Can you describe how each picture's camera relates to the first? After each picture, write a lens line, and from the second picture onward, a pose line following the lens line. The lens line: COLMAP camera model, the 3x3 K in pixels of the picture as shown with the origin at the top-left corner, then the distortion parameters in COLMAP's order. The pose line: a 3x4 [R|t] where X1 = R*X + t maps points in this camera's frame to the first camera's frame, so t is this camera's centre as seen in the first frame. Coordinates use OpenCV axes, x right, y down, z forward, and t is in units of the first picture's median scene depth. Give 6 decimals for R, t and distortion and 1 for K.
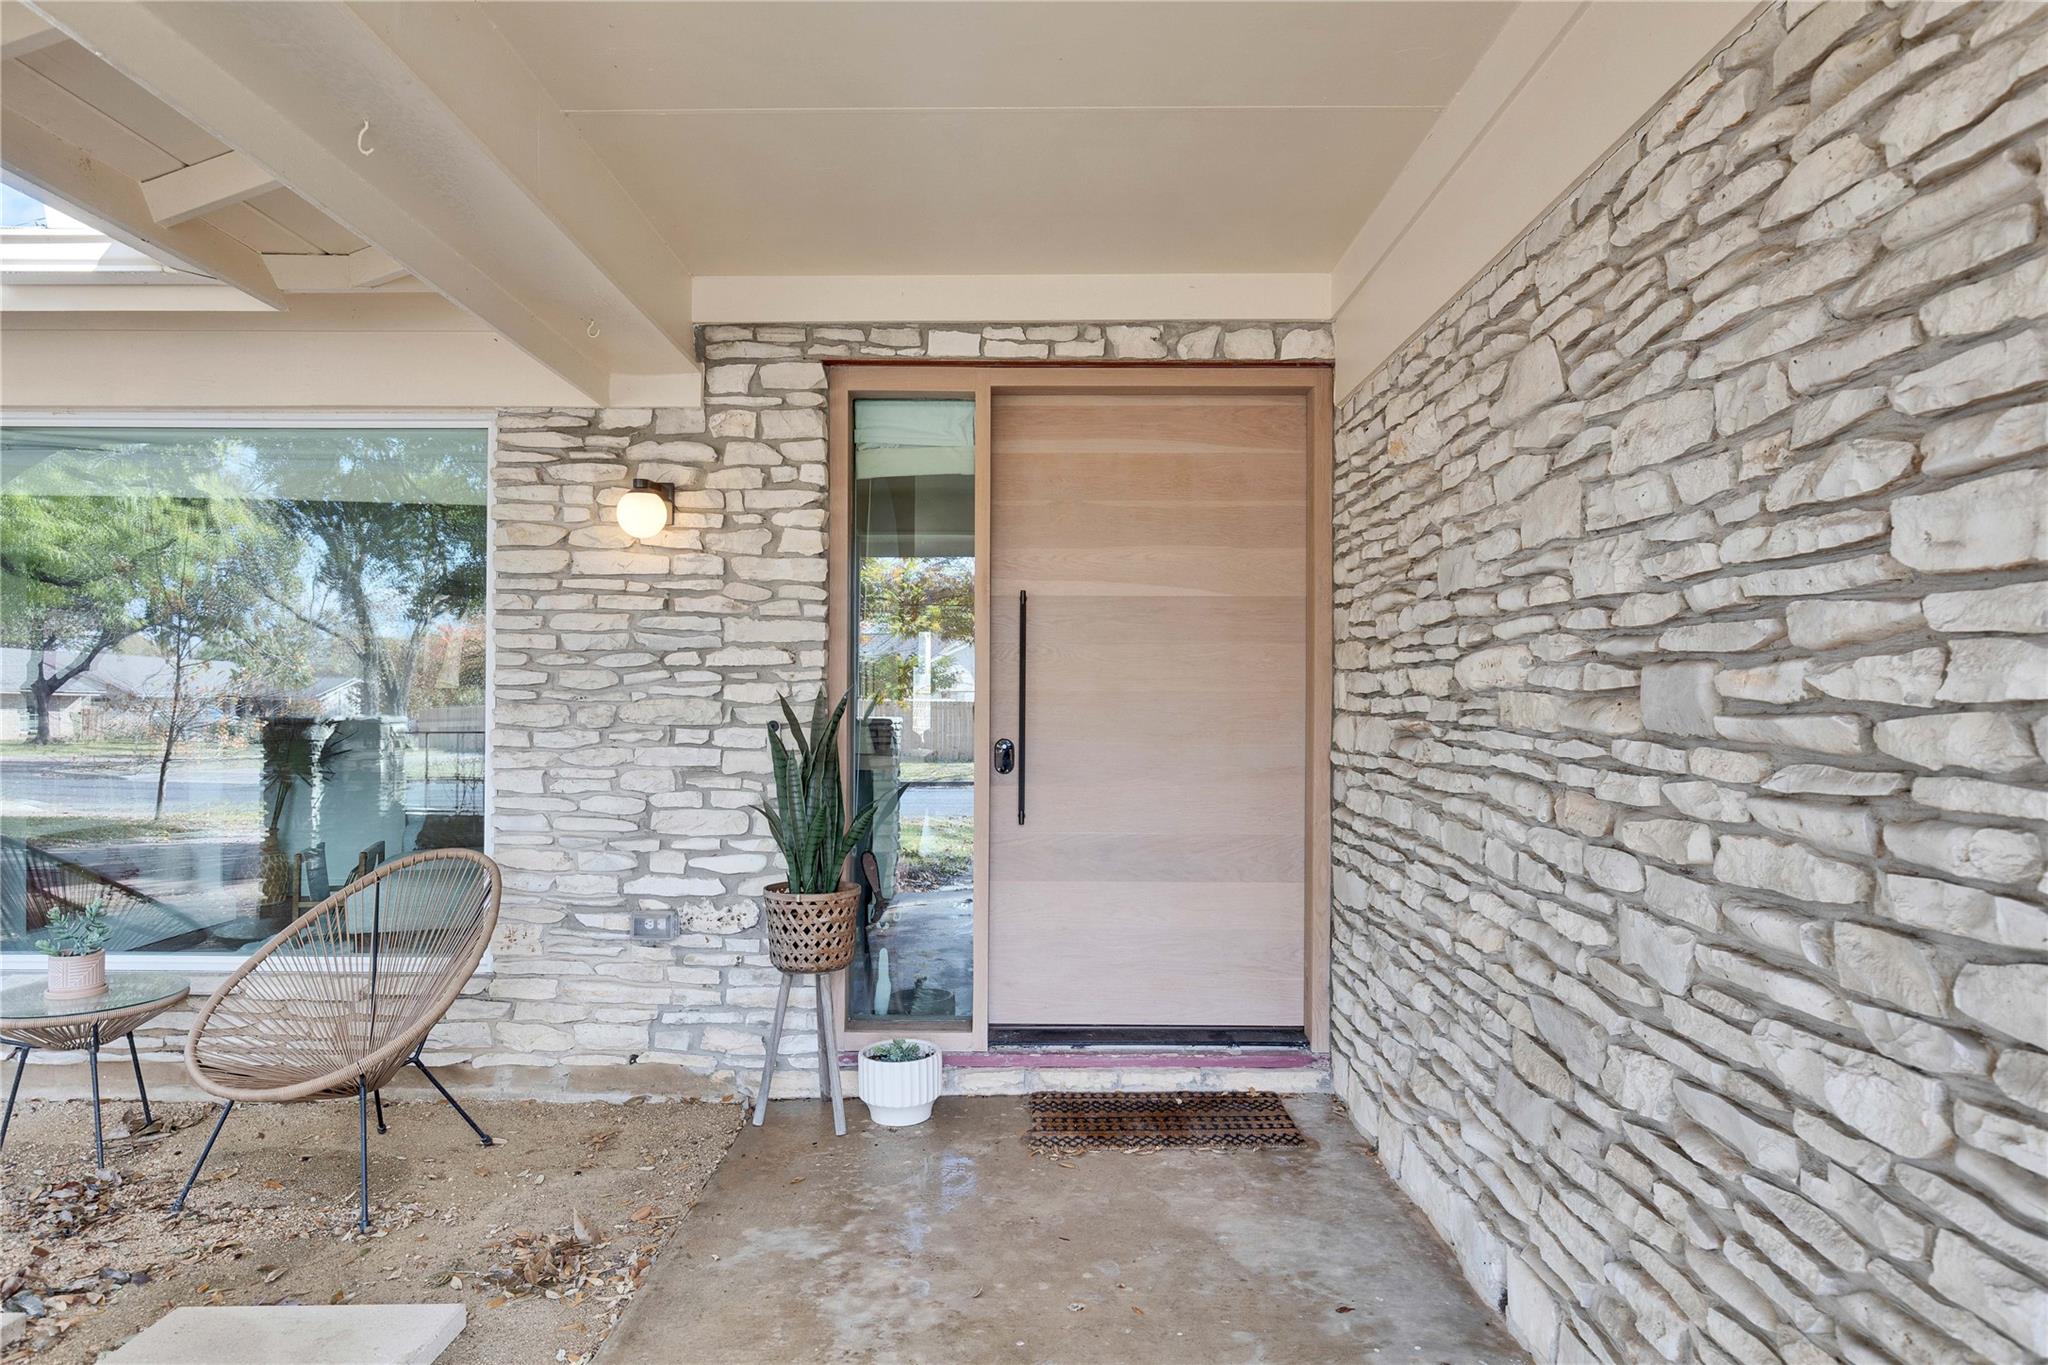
lens RADIAL K [[945.5, 0, 1025.5], [0, 945.5, 686.2], [0, 0, 1]] dist [0.002426, -0.000319]
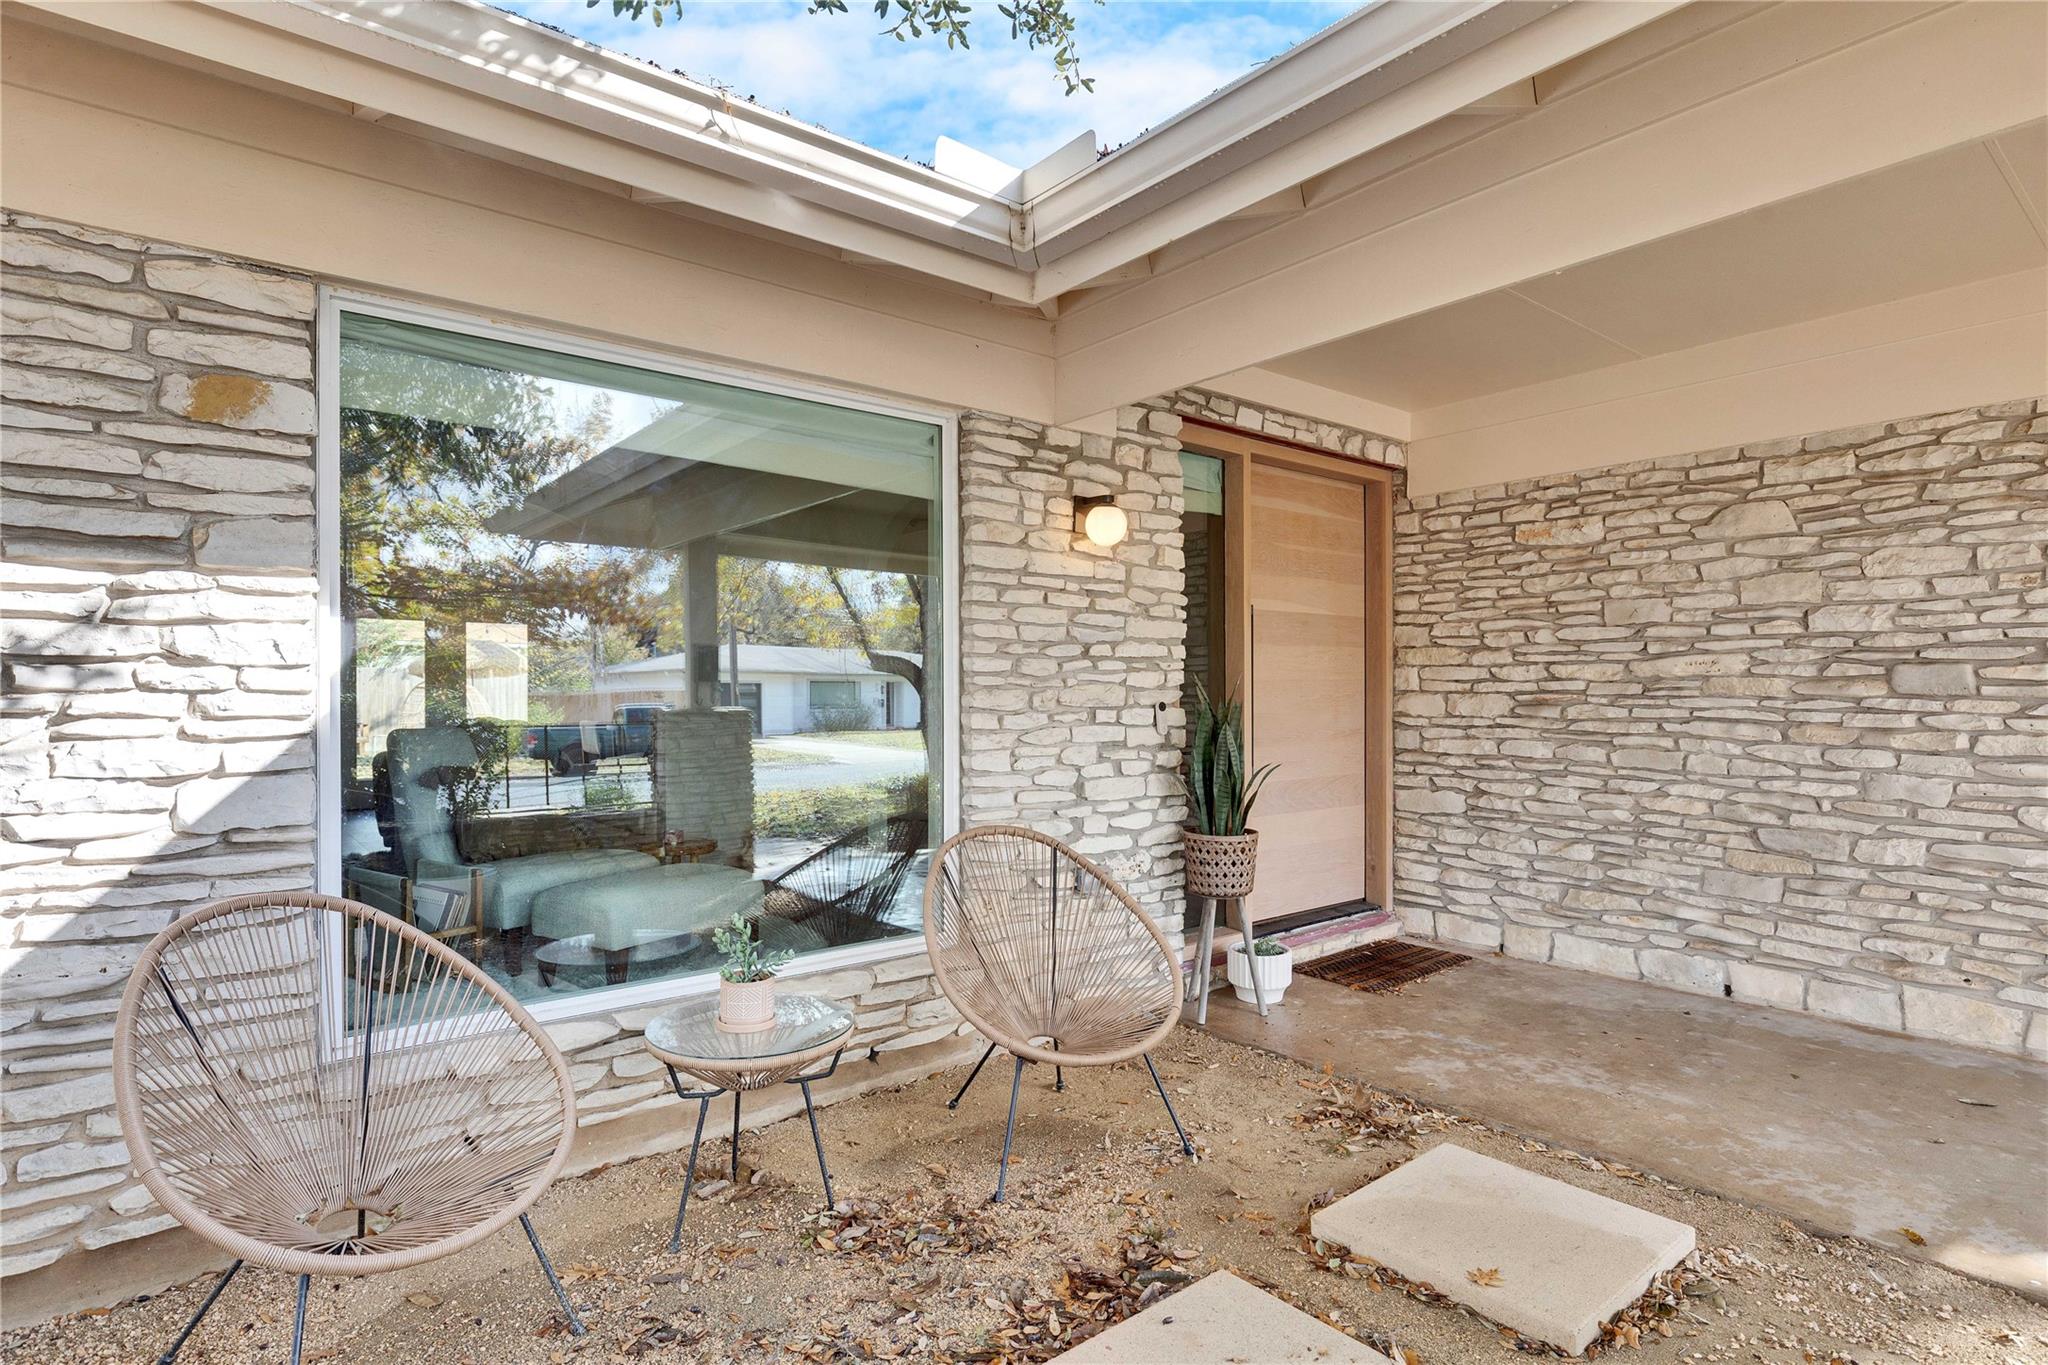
lens RADIAL K [[790.4, 0, 1024.0], [0, 790.4, 682.5], [0, 0, 1]] dist [0.001263, -0.000069]
pose [[0.859383, -0.000722, 0.511332, -0.949918], [-0.001421, 0.999992, 0.003800, 0.007391], [-0.511331, -0.003992, 0.859375, 0.207260]]
